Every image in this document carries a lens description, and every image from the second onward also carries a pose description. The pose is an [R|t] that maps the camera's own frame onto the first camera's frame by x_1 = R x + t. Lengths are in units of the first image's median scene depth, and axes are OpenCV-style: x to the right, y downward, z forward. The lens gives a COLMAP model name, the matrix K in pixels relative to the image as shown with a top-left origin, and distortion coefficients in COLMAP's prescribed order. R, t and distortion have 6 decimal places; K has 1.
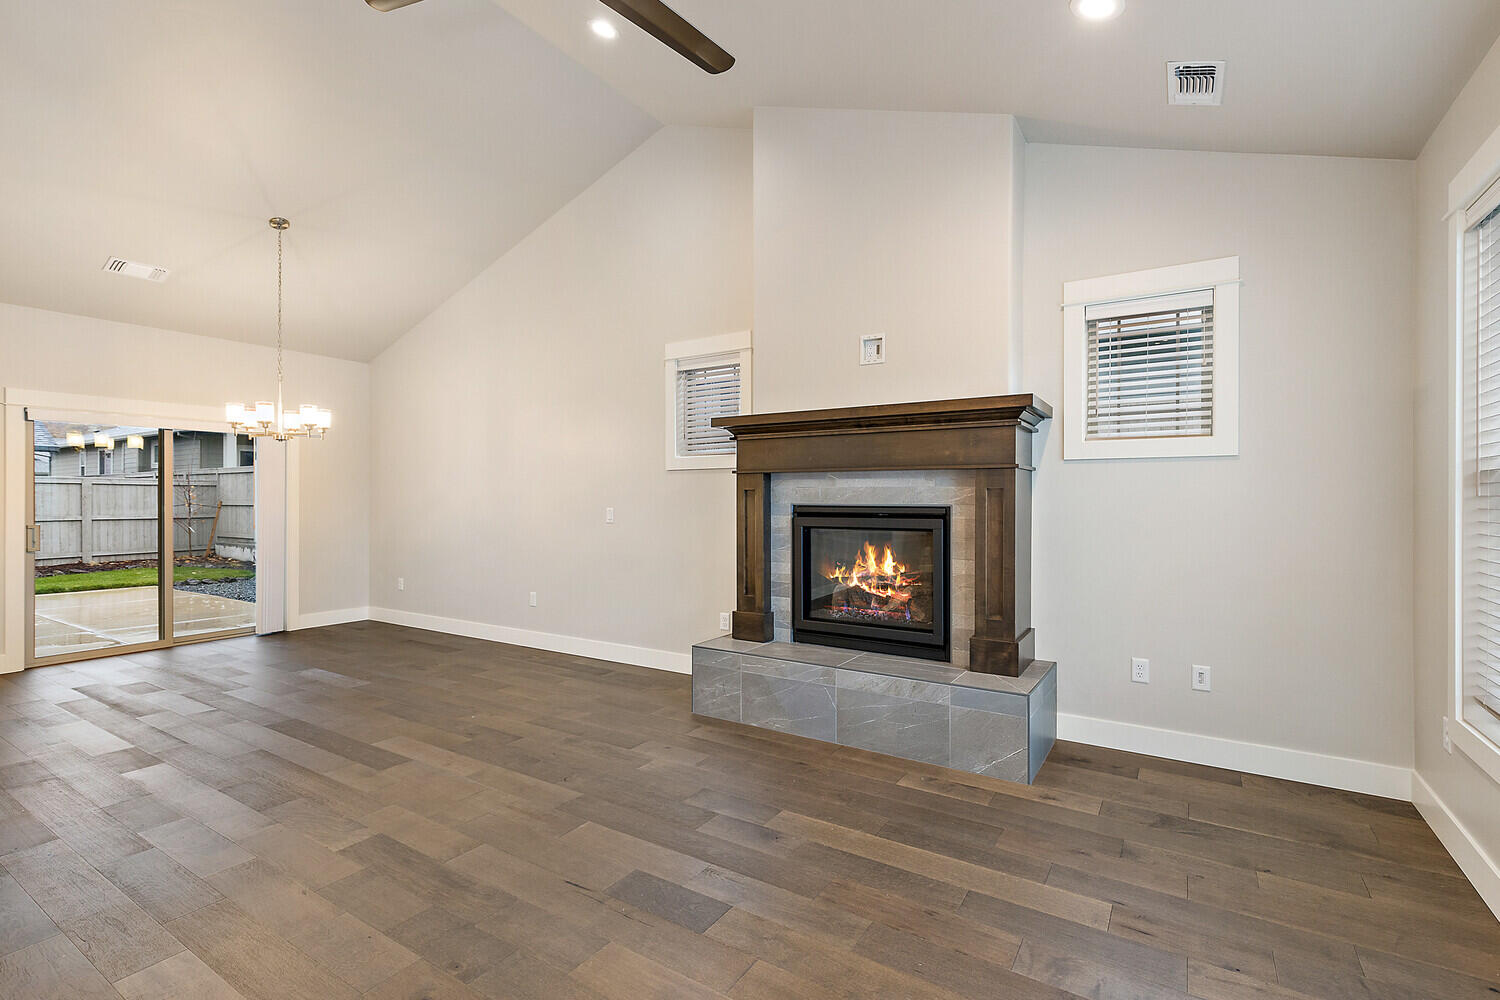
lens RADIAL K [[676.5, 0, 760.2], [0, 676.5, 498.1], [0, 0, 1]] dist [0.003206, -0.000594]
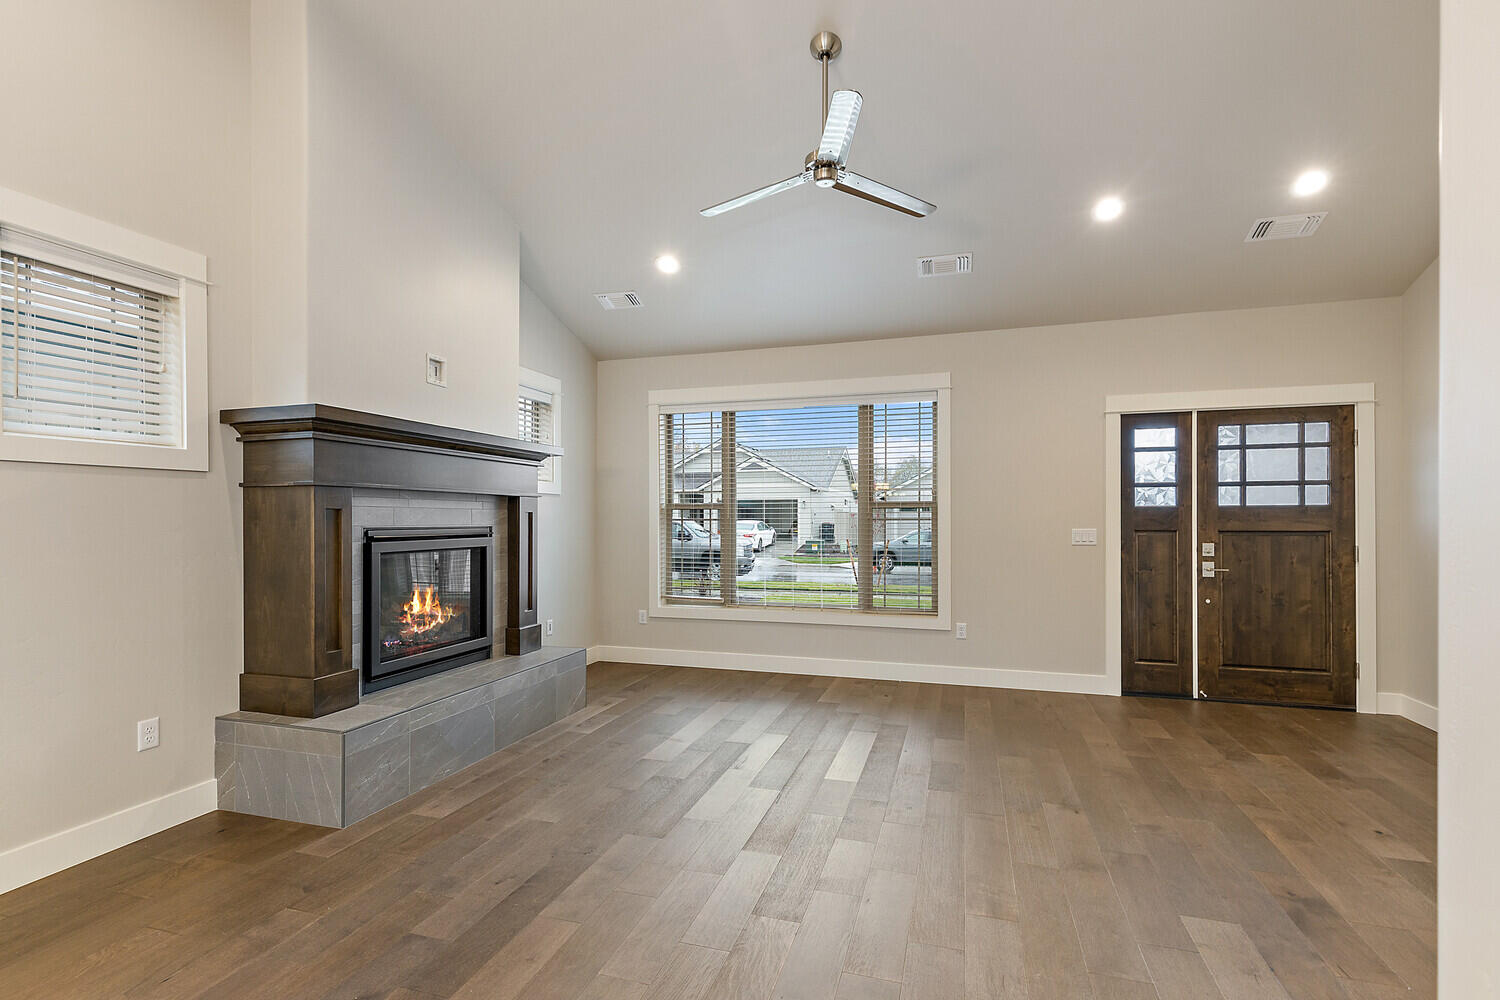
lens RADIAL K [[676.5, 0, 750.9], [0, 676.5, 514.8], [0, 0, 1]] dist [0.003206, -0.000594]
pose [[-0.248629, 0.002772, 0.968595, -0.885218], [-0.003015, 0.999989, -0.003636, -0.004649], [-0.968594, -0.003824, -0.248618, 0.771410]]
